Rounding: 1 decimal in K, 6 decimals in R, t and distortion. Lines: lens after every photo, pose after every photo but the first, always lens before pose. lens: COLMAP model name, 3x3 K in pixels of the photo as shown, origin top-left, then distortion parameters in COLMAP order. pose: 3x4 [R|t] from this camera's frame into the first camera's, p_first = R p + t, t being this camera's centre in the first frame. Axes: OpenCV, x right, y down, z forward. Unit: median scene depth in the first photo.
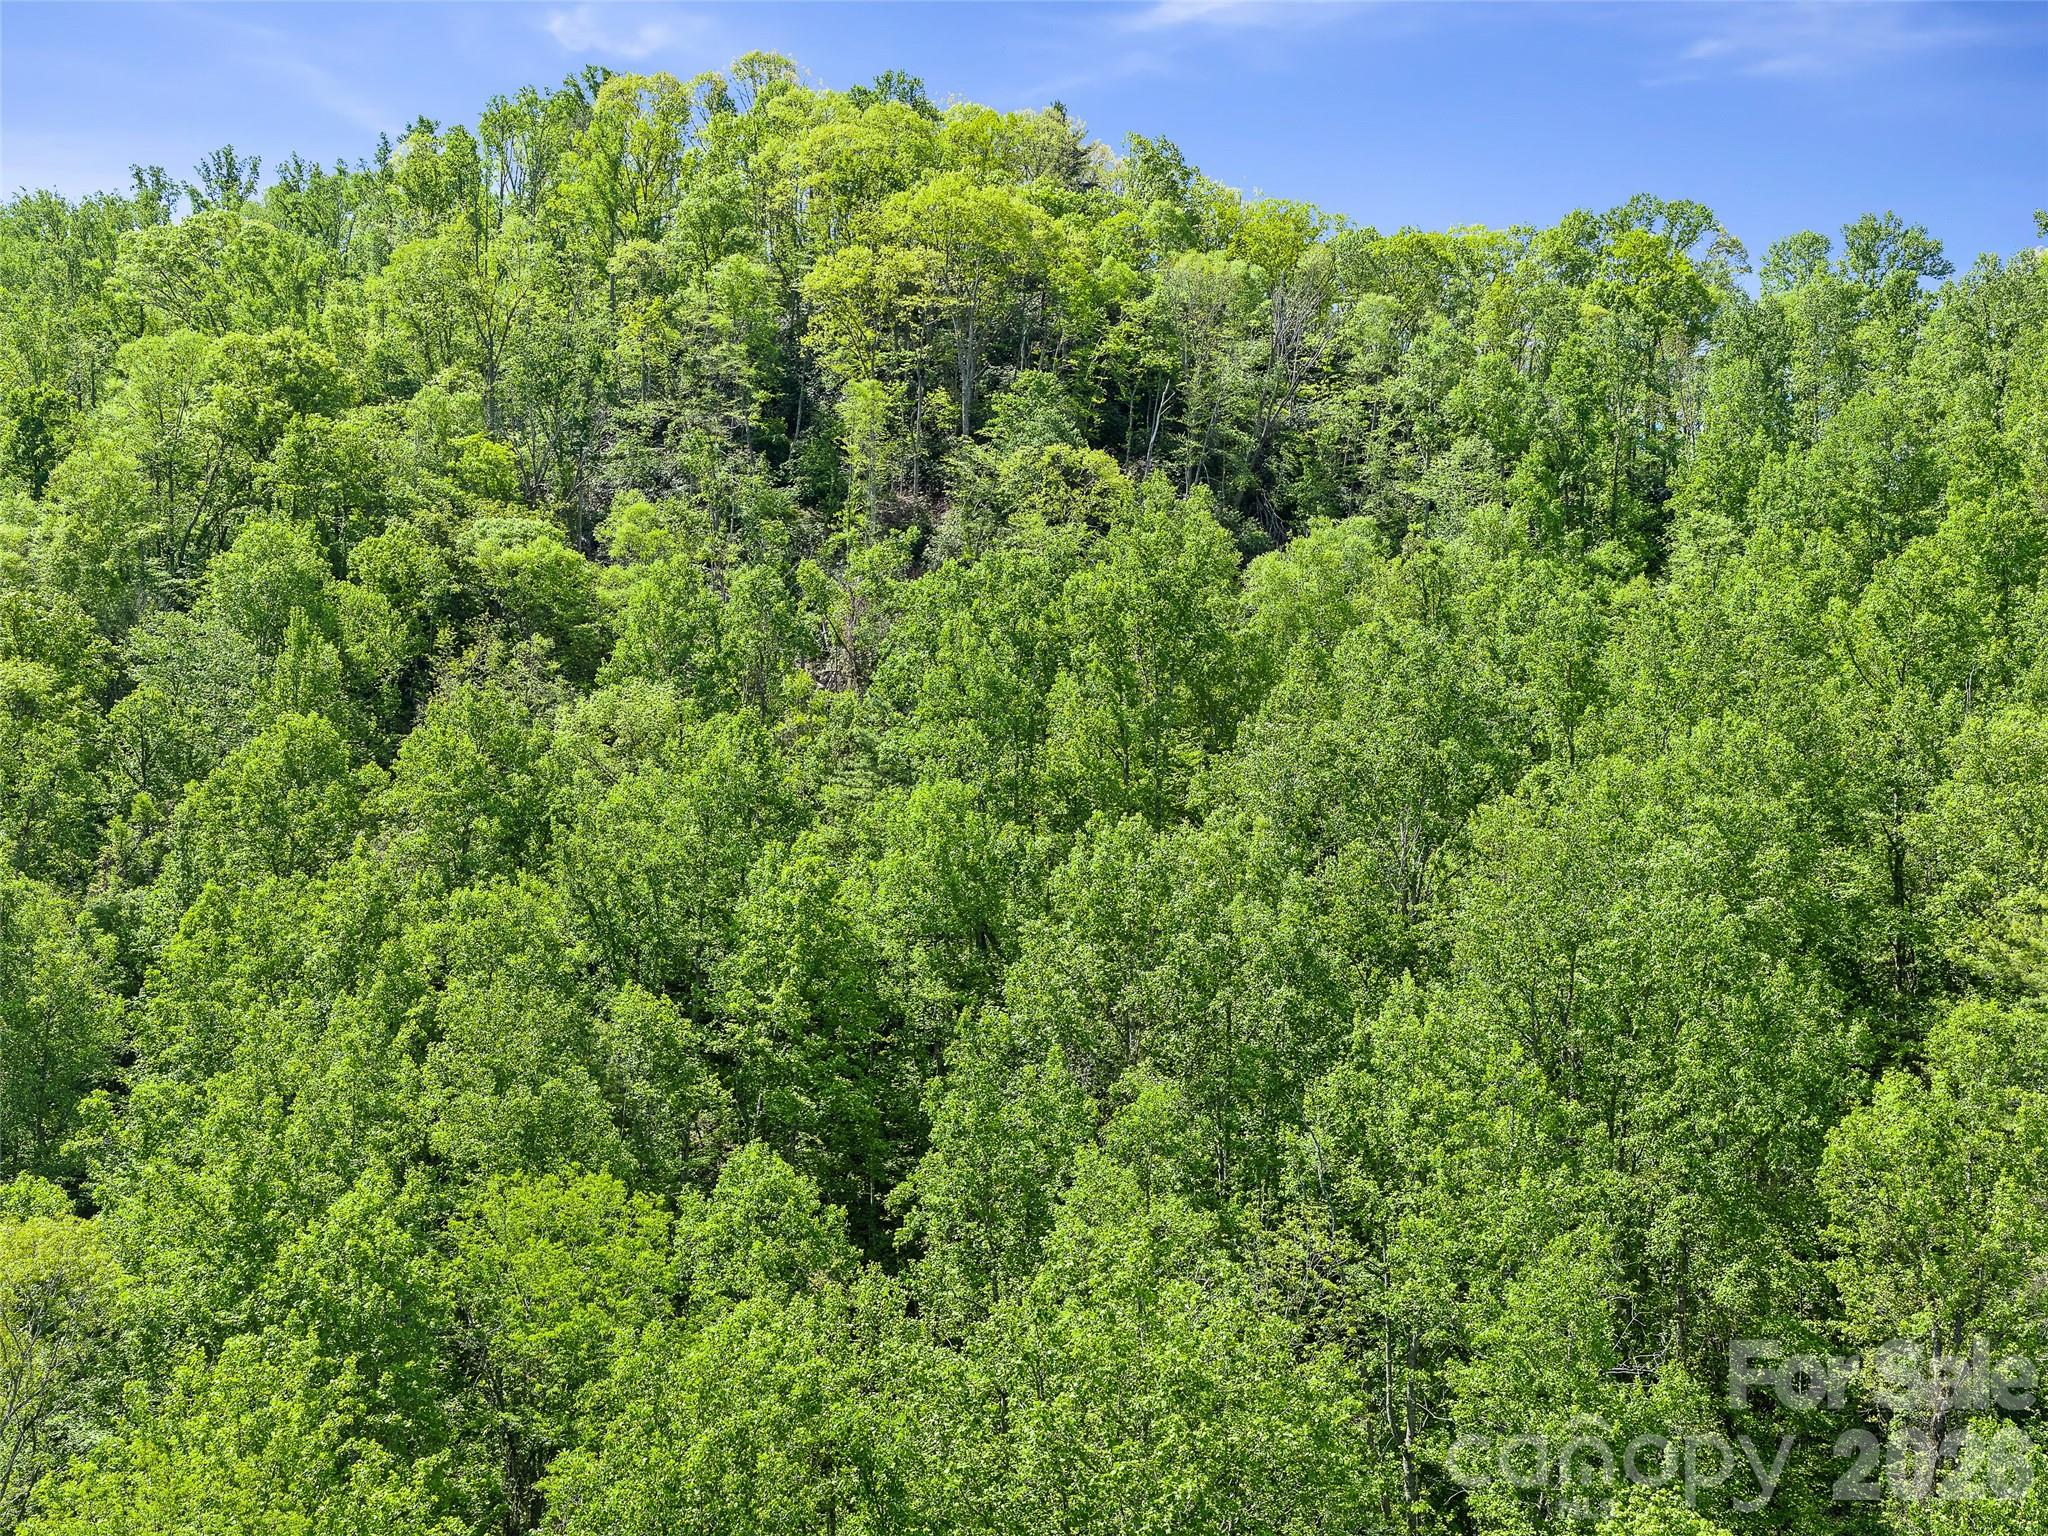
lens RADIAL K [[1927.4, 0, 1013.3], [0, 1927.4, 776.7], [0, 0, 1]] dist [0.003826, 0.000000]
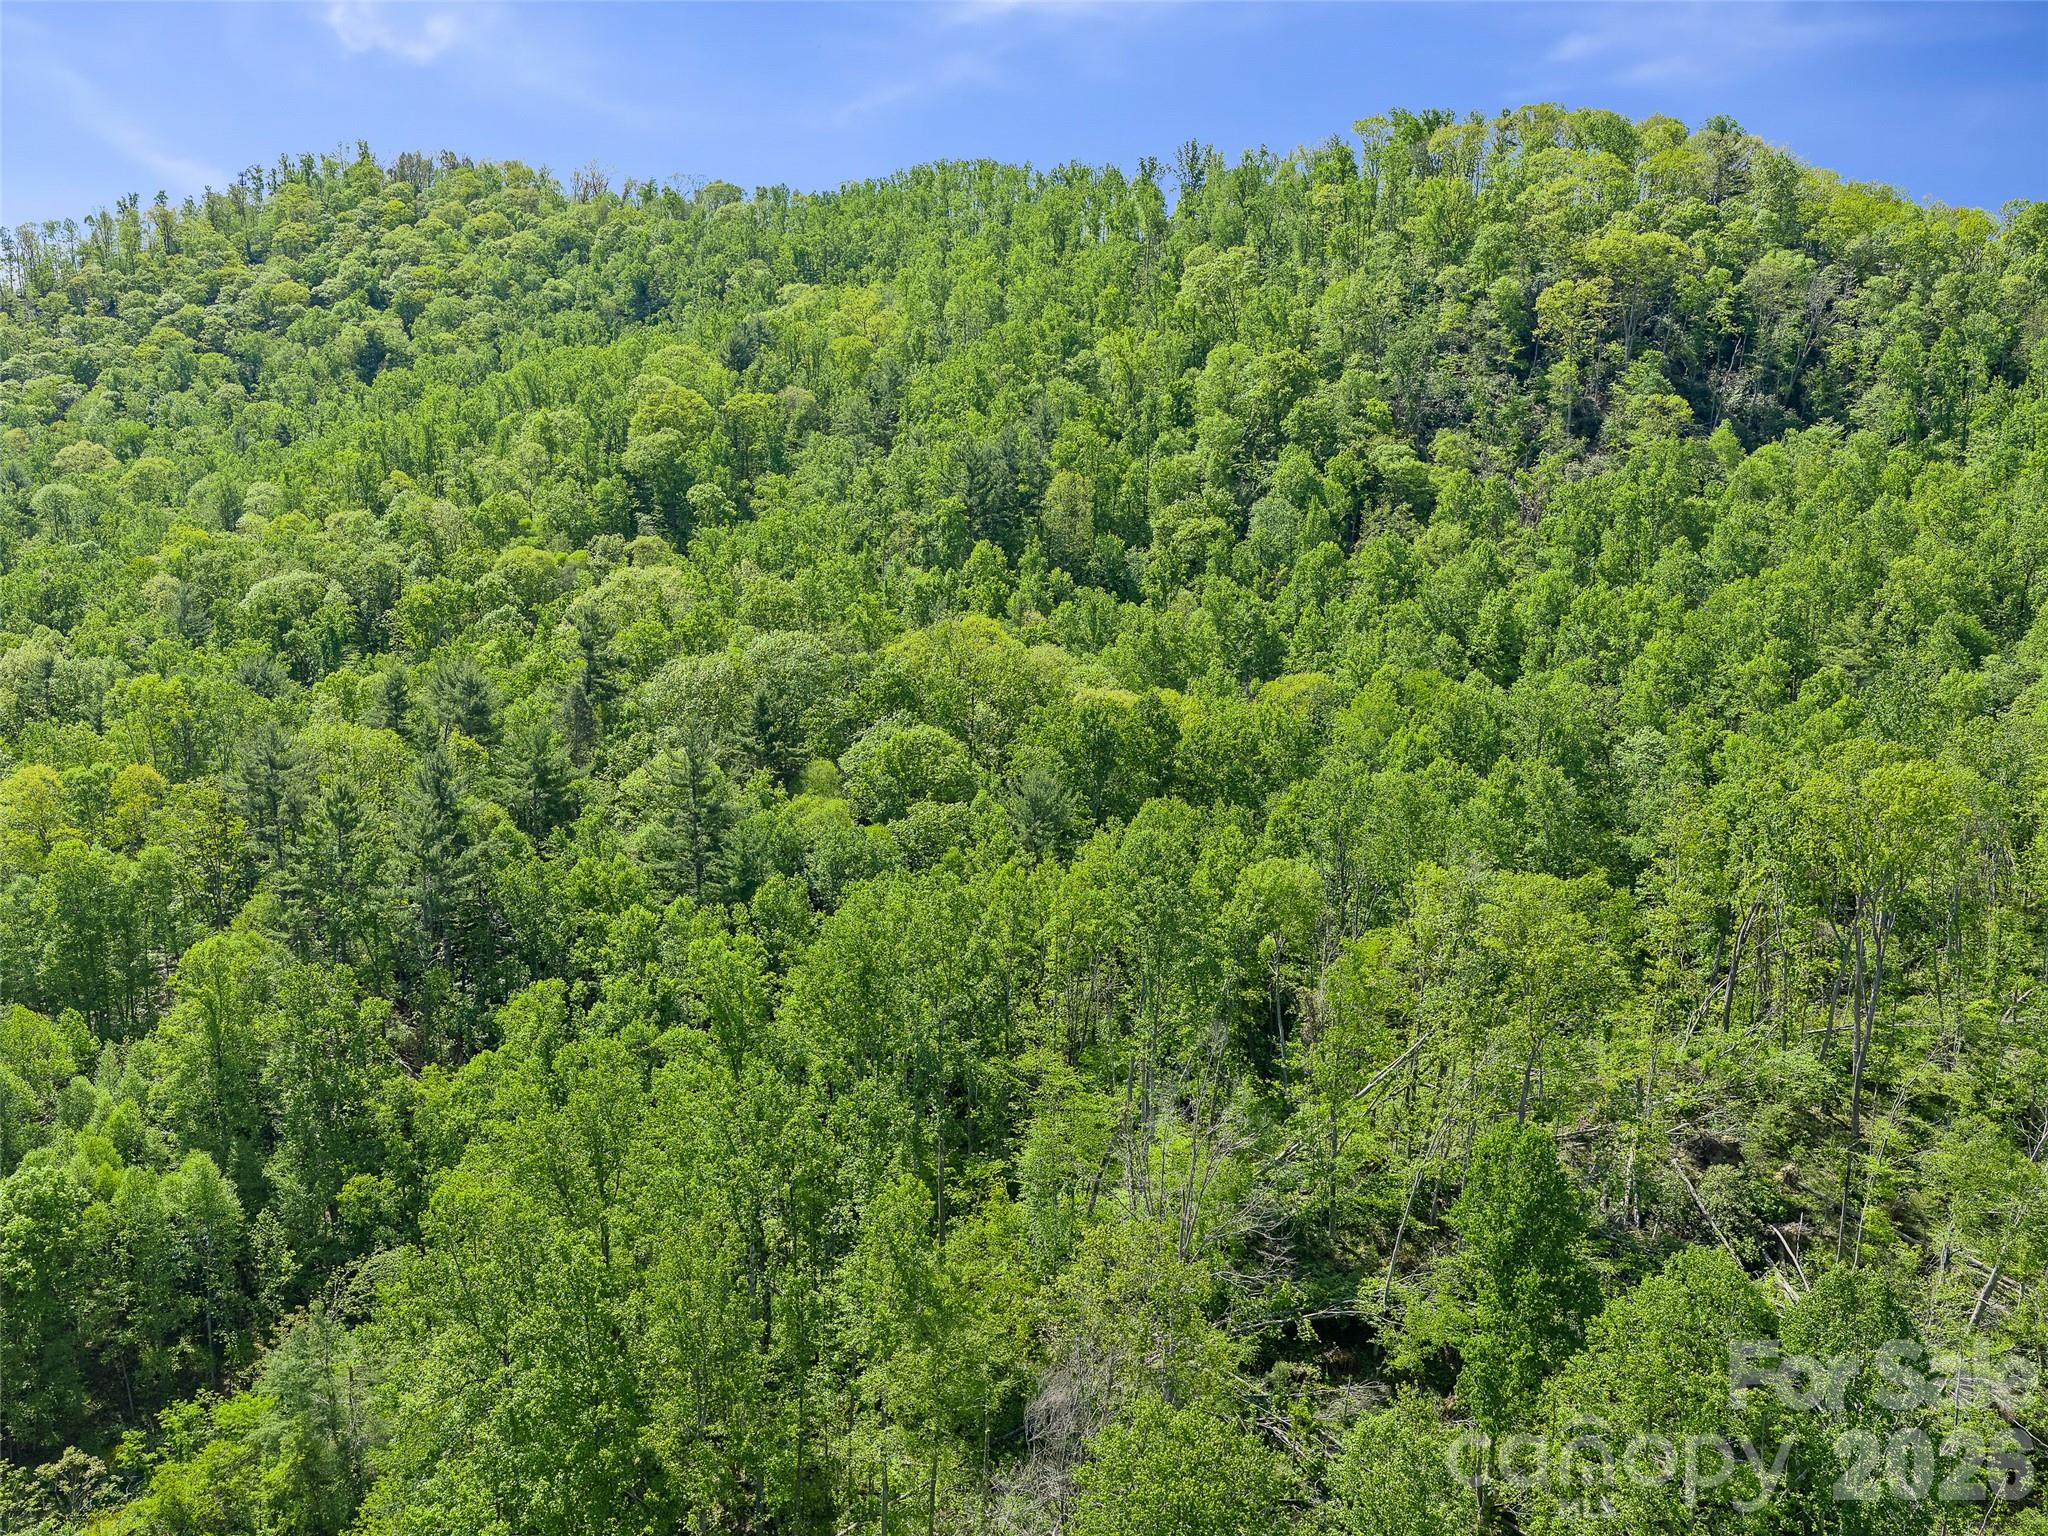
lens RADIAL K [[1927.4, 0, 1008.0], [0, 1927.4, 773.8], [0, 0, 1]] dist [0.003826, 0.000000]
pose [[0.918049, 0.052854, -0.392927, 0.274823], [0.001064, 0.990742, 0.135753, -0.065762], [0.396465, -0.125046, 0.909494, -1.495403]]
